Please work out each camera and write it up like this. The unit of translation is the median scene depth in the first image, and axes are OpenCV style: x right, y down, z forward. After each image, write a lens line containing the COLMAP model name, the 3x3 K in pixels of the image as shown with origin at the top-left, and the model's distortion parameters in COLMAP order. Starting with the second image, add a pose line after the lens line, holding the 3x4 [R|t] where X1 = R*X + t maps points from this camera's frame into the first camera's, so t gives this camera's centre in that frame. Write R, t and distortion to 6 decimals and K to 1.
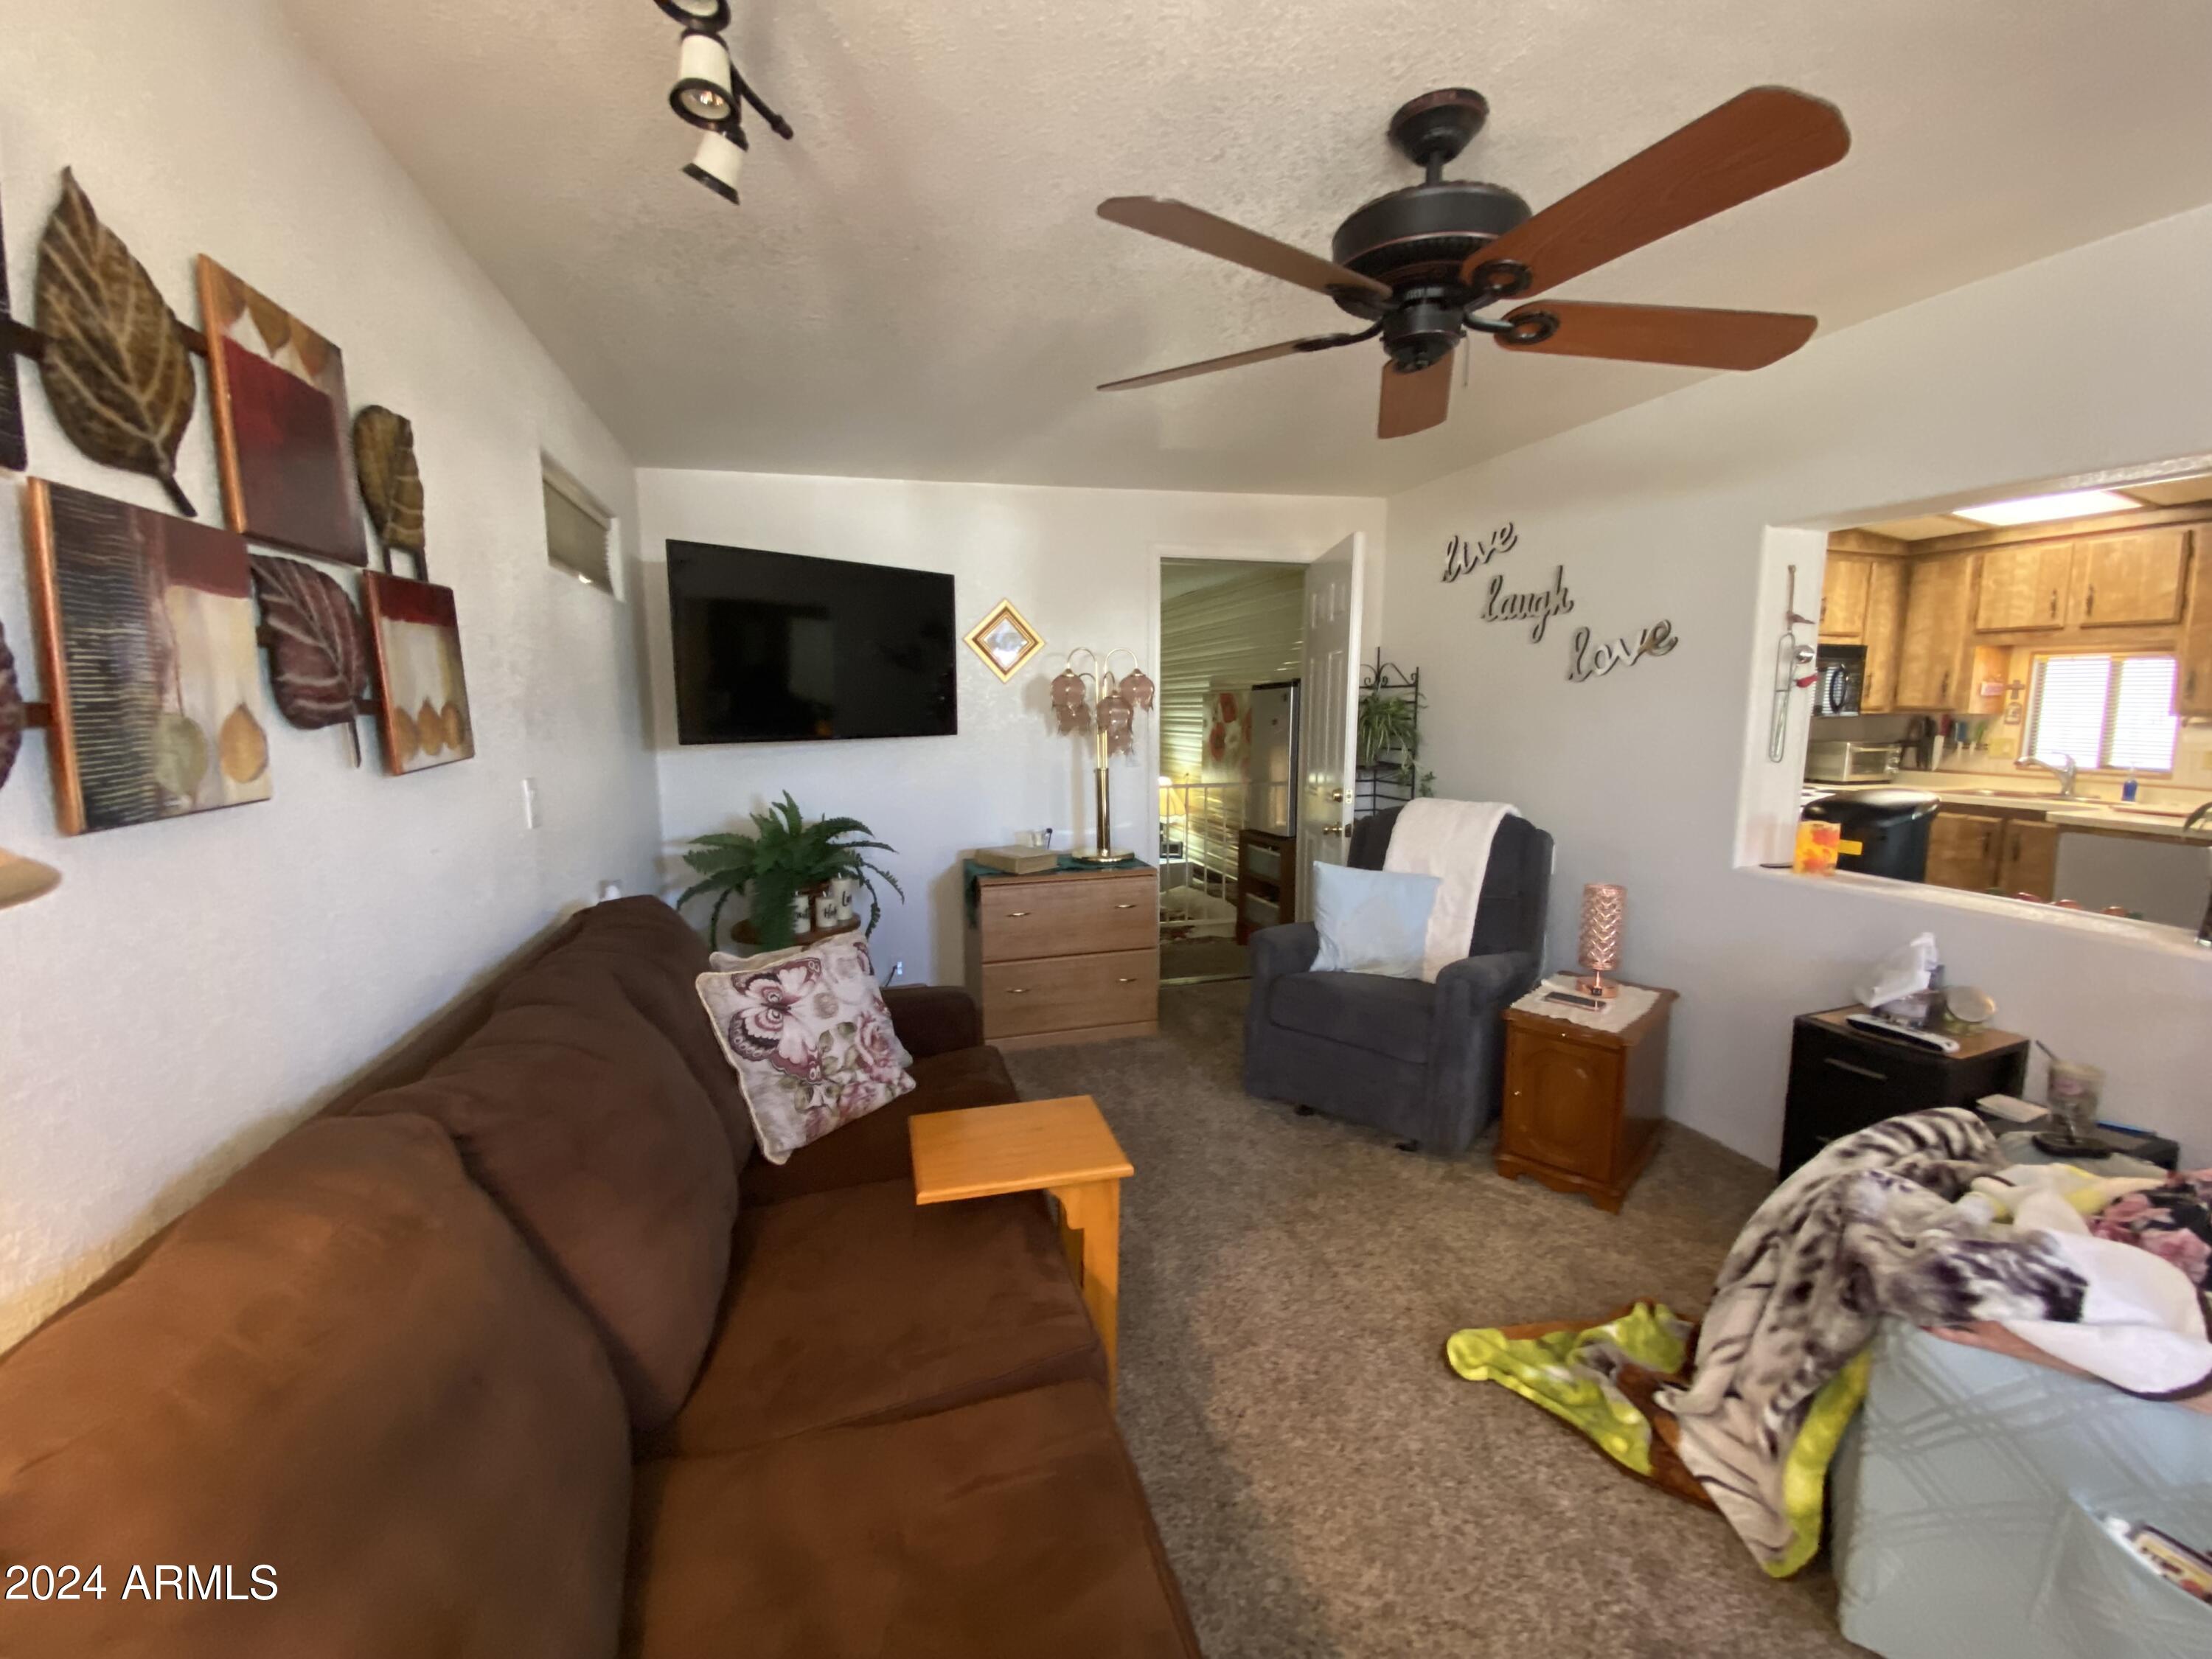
lens RADIAL K [[890.4, 0, 1106.0], [0, 890.4, 829.5], [0, 0, 1]] dist [0.001279, -0.013482]
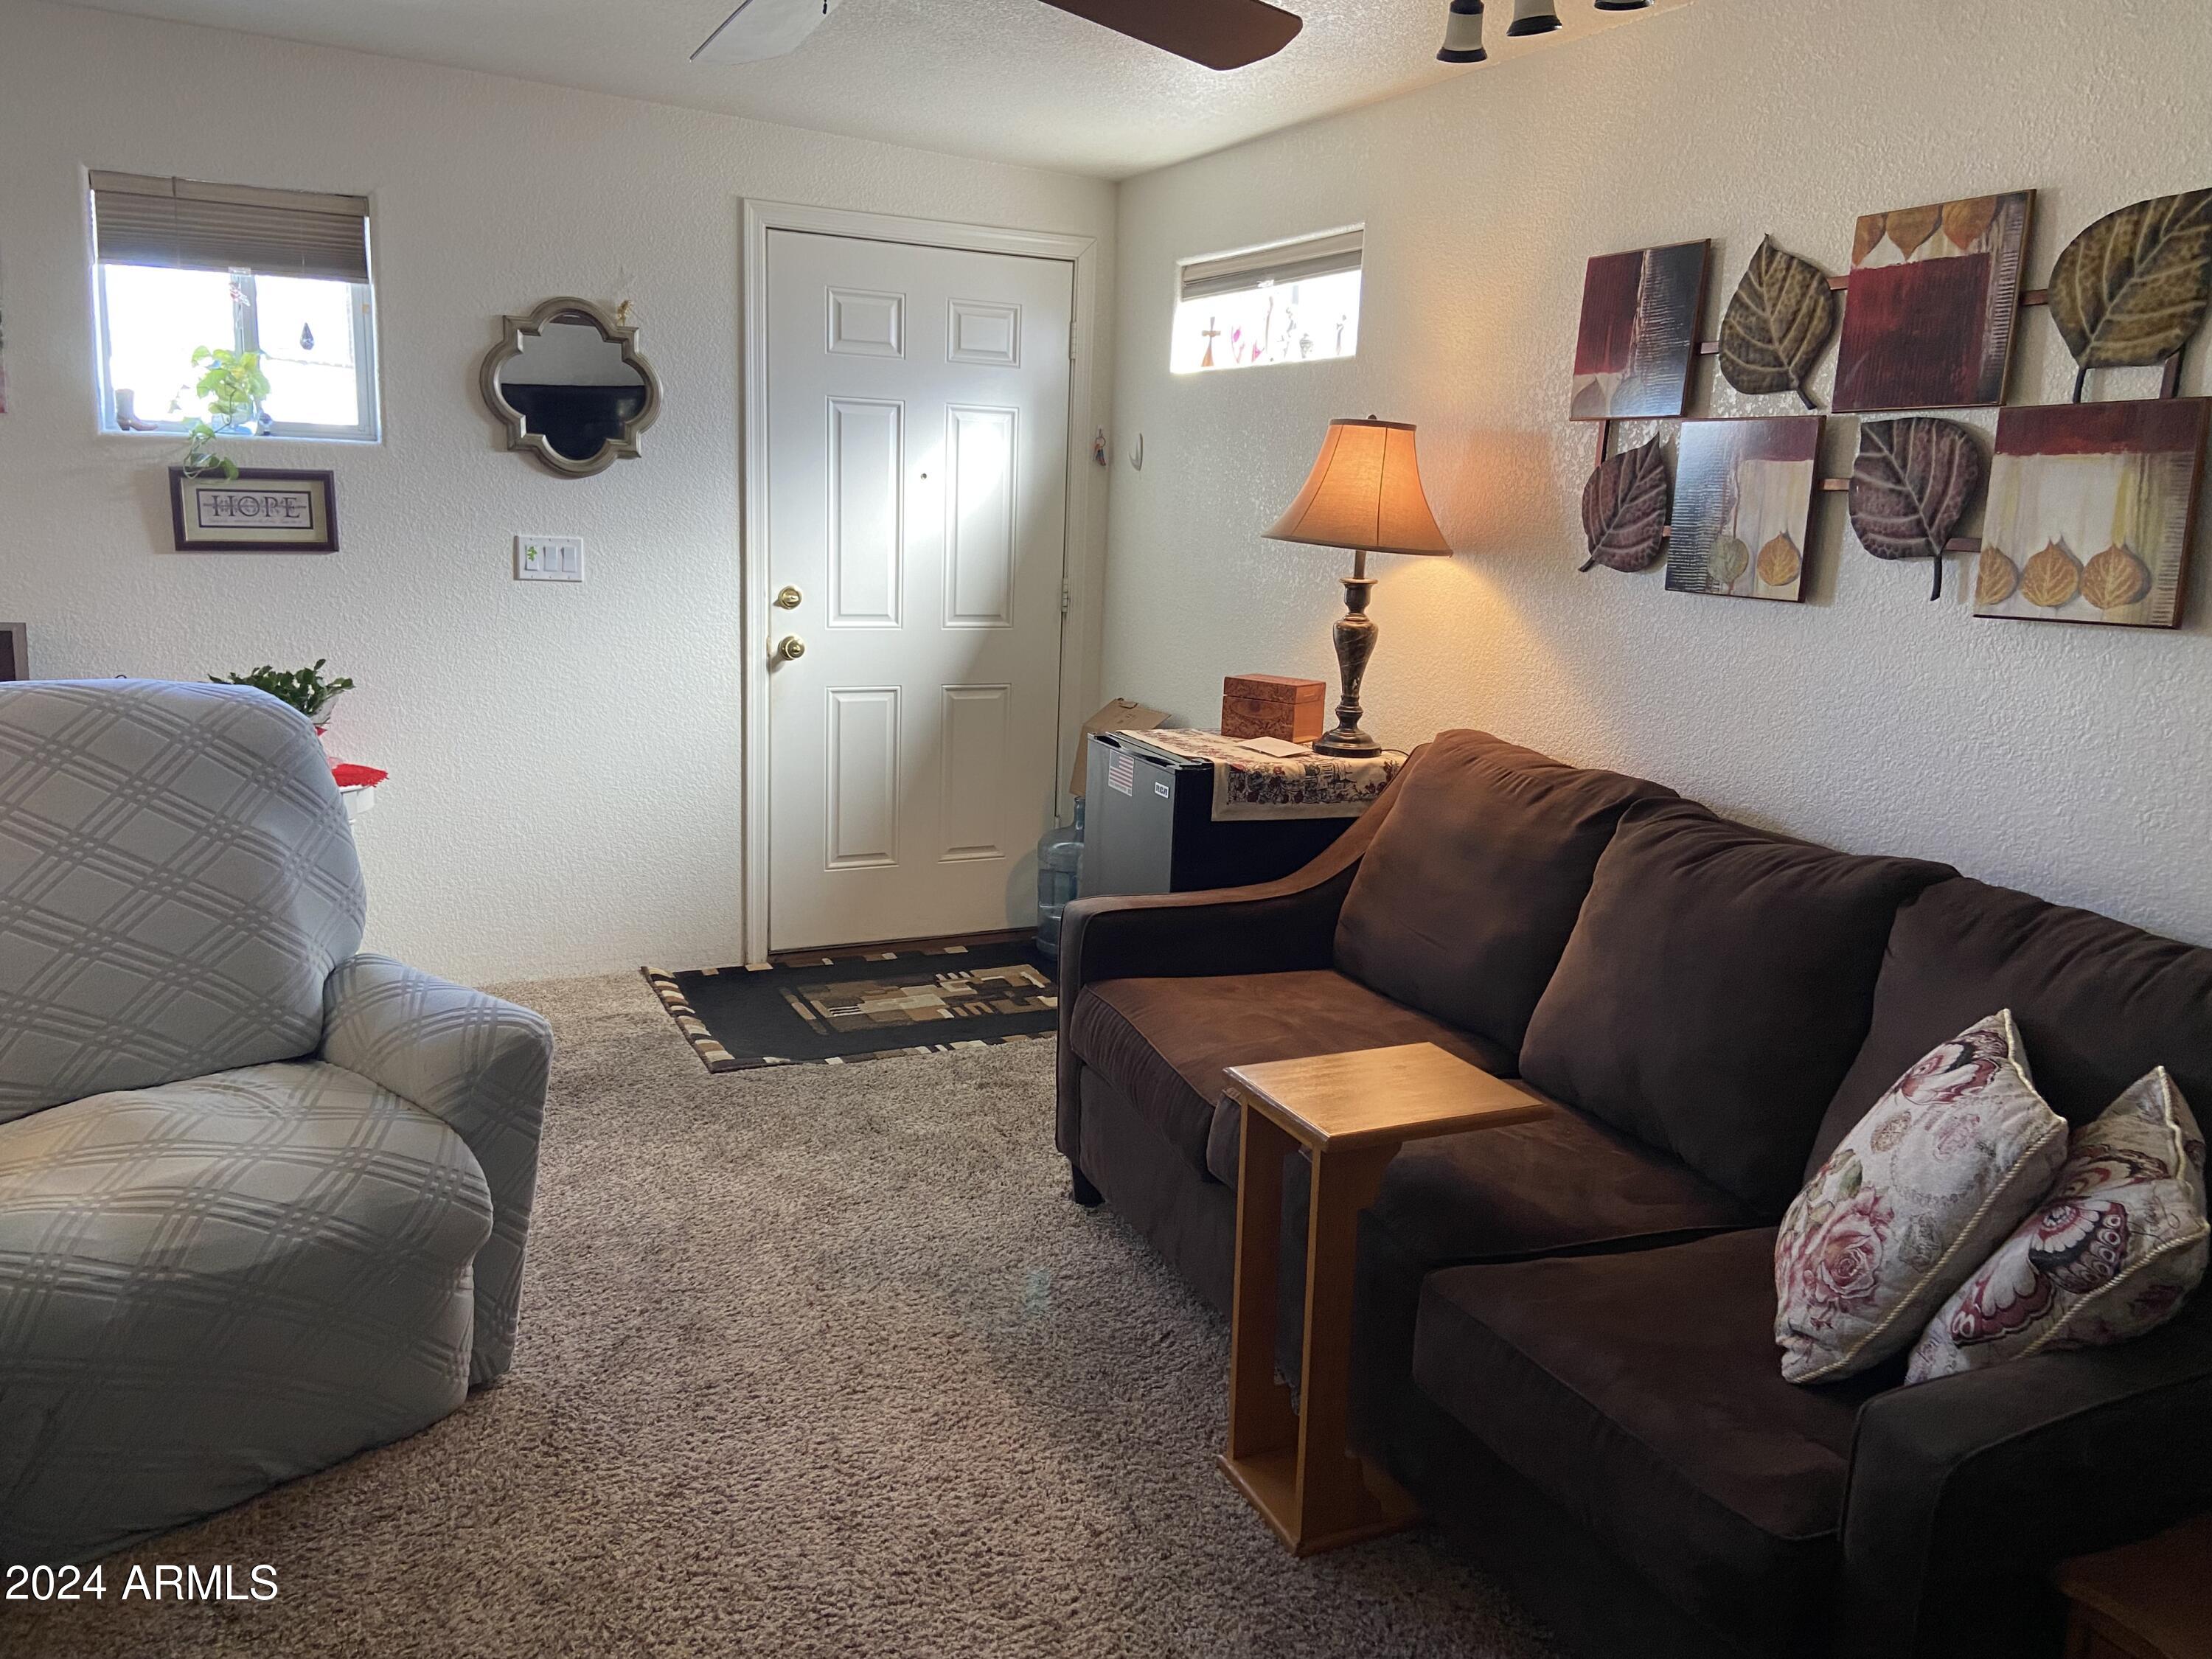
lens RADIAL K [[1693.9, 0, 1106.0], [0, 1693.9, 829.5], [0, 0, 1]] dist [0.115088, -0.147292]
pose [[-0.987952, -0.004748, -0.154687, 0.630796], [-0.056493, 0.941619, 0.331906, -0.589716], [0.144080, 0.336646, -0.930543, 3.824097]]
